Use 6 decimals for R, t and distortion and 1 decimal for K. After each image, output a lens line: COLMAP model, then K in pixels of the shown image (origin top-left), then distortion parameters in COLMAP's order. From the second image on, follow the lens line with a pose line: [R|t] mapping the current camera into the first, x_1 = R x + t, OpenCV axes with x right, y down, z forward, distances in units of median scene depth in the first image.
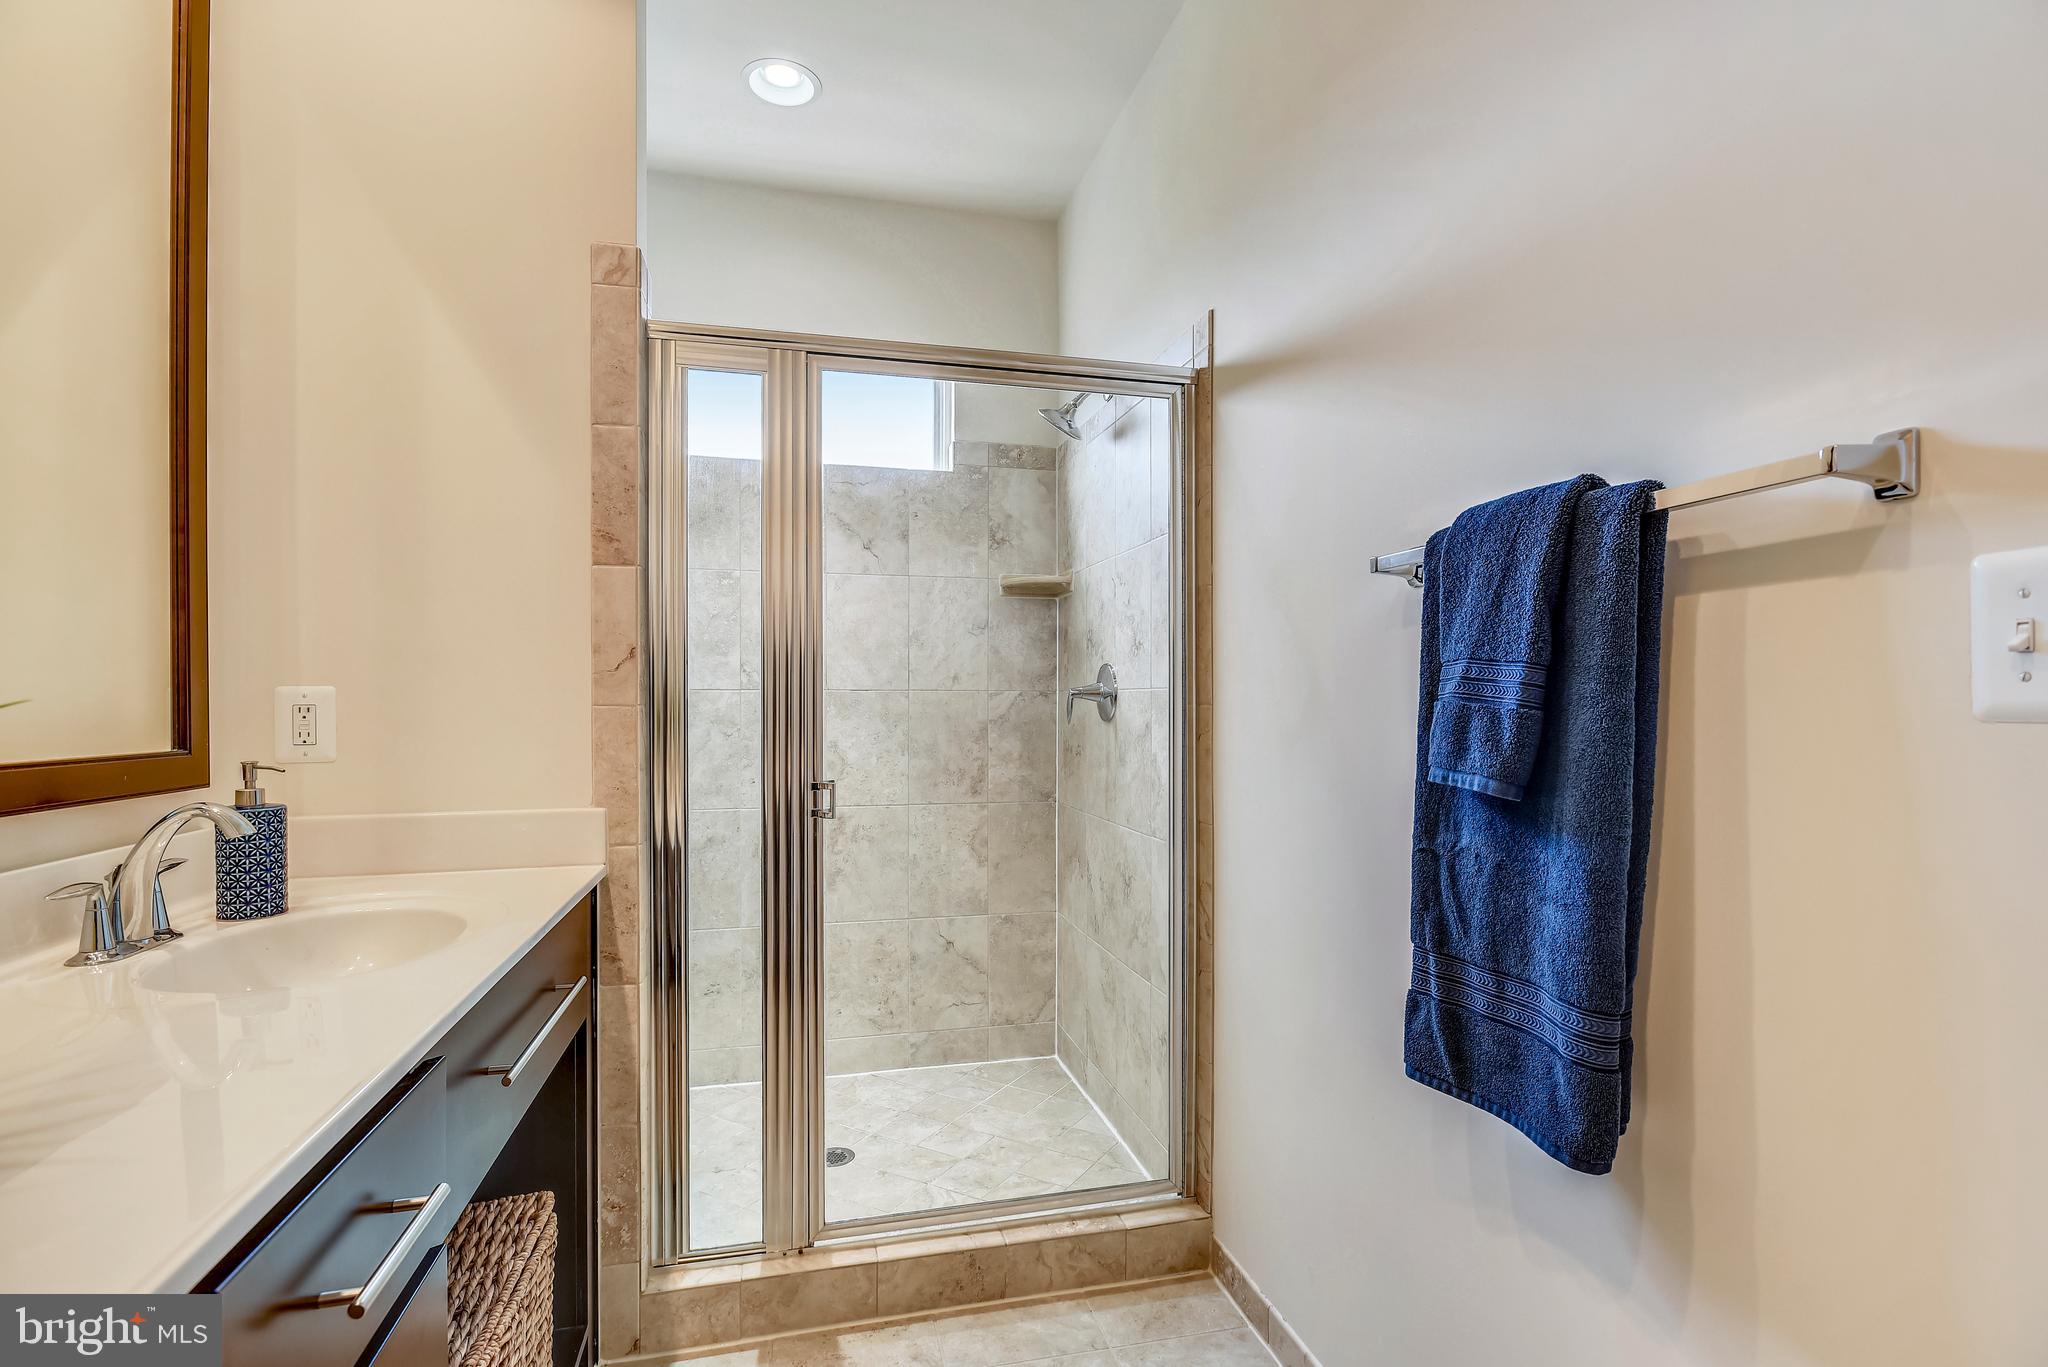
lens RADIAL K [[966.8, 0, 1027.4], [0, 966.8, 705.0], [0, 0, 1]] dist [-0.009583, 0.000286]
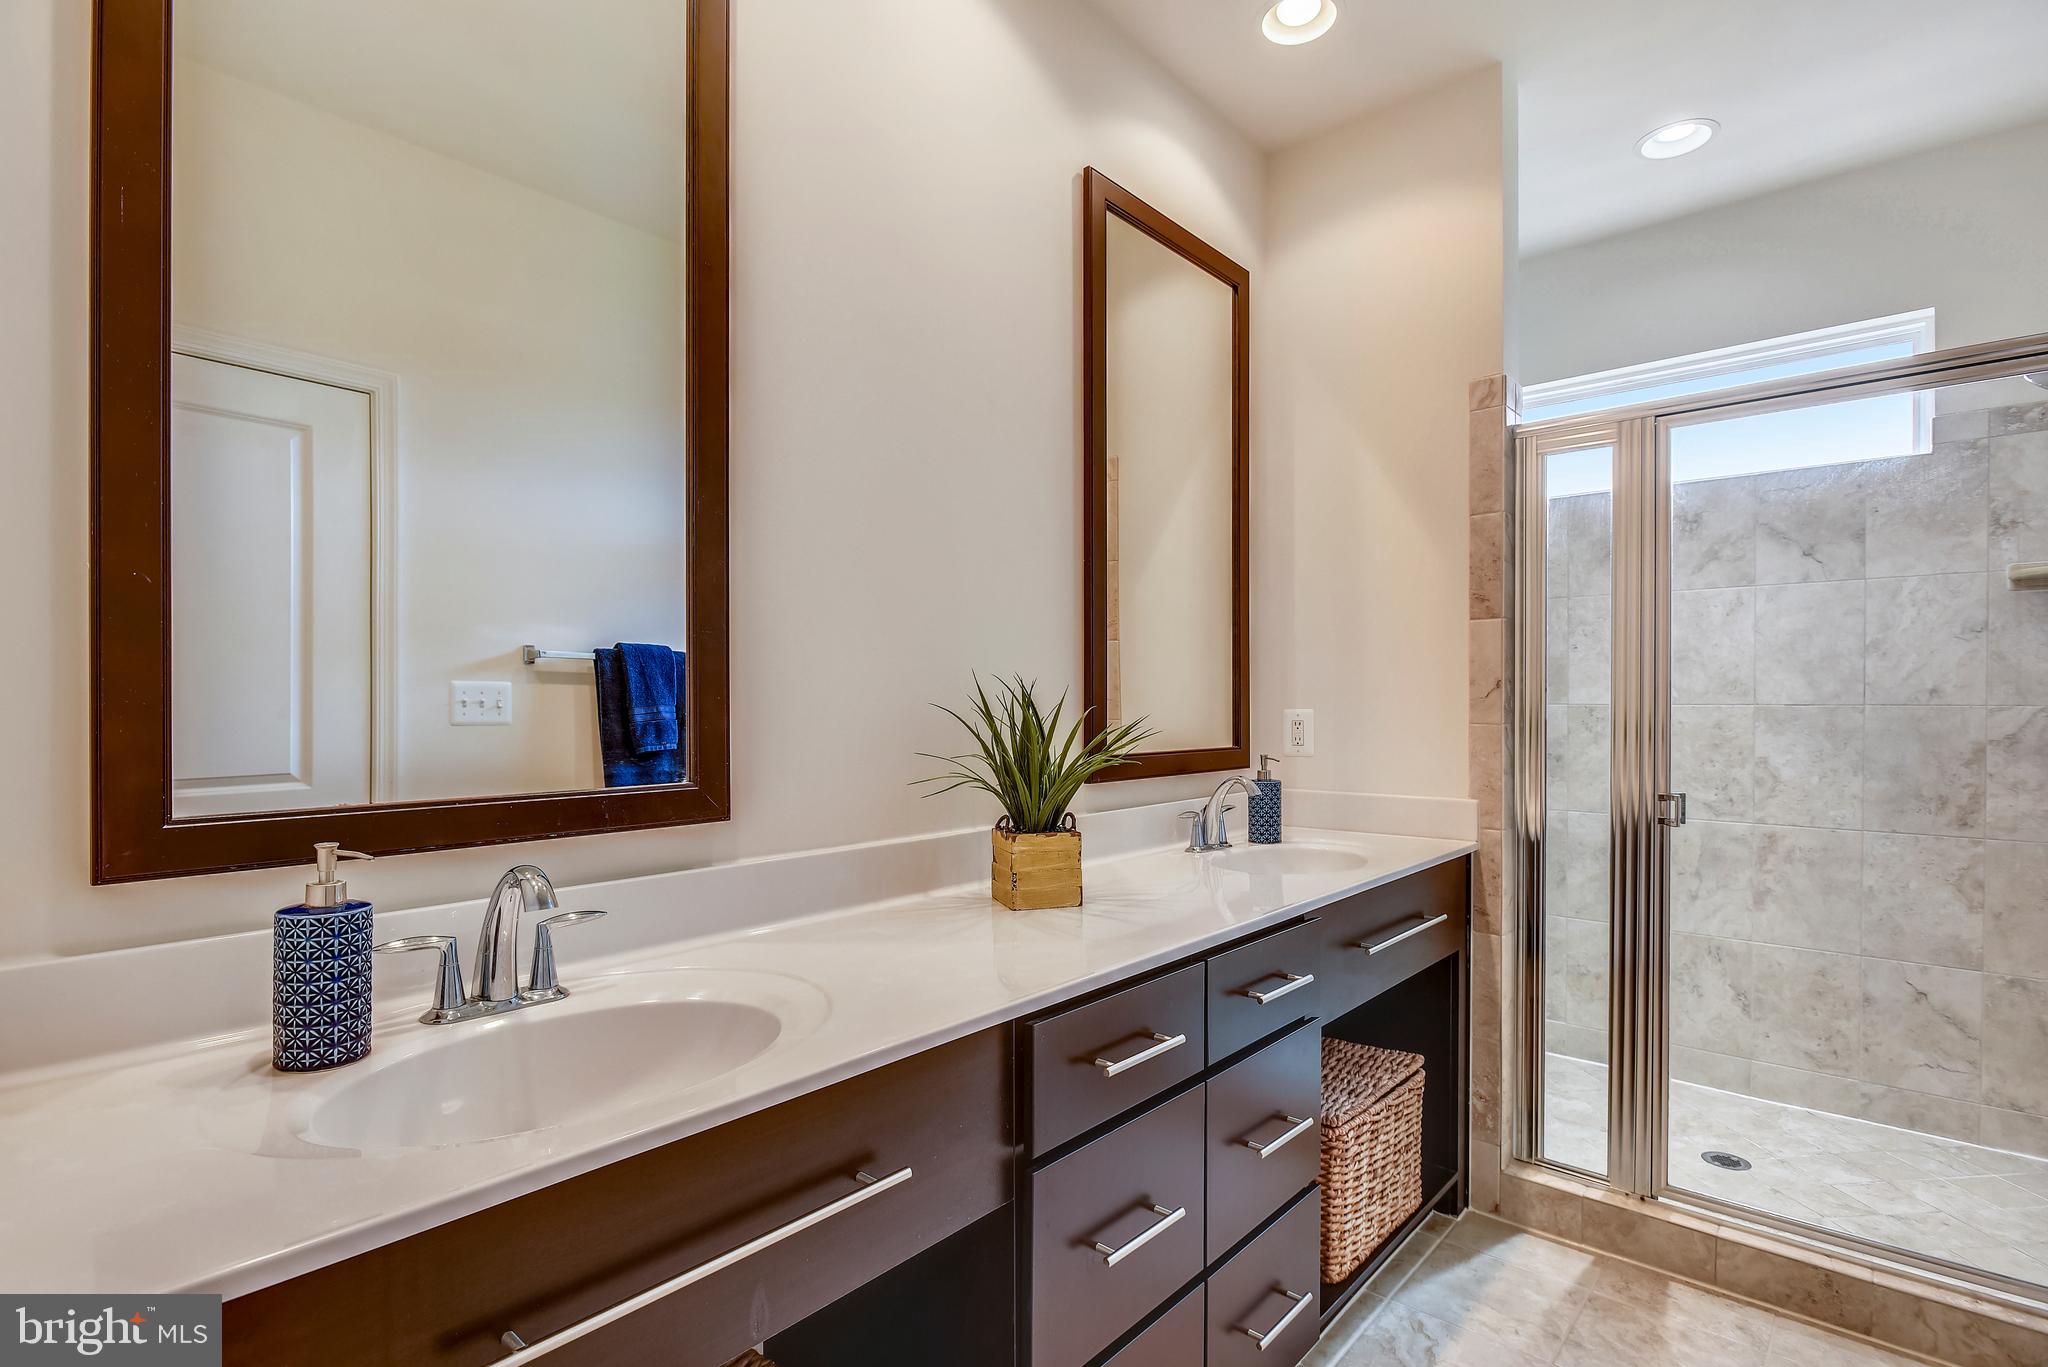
lens RADIAL K [[966.8, 0, 1027.4], [0, 966.8, 705.0], [0, 0, 1]] dist [-0.009583, 0.000286]
pose [[0.555799, 0.002665, -0.831313, 0.312761], [-0.001397, 0.999996, 0.002272, -0.026511], [0.831316, -0.000101, 0.555801, -0.255773]]
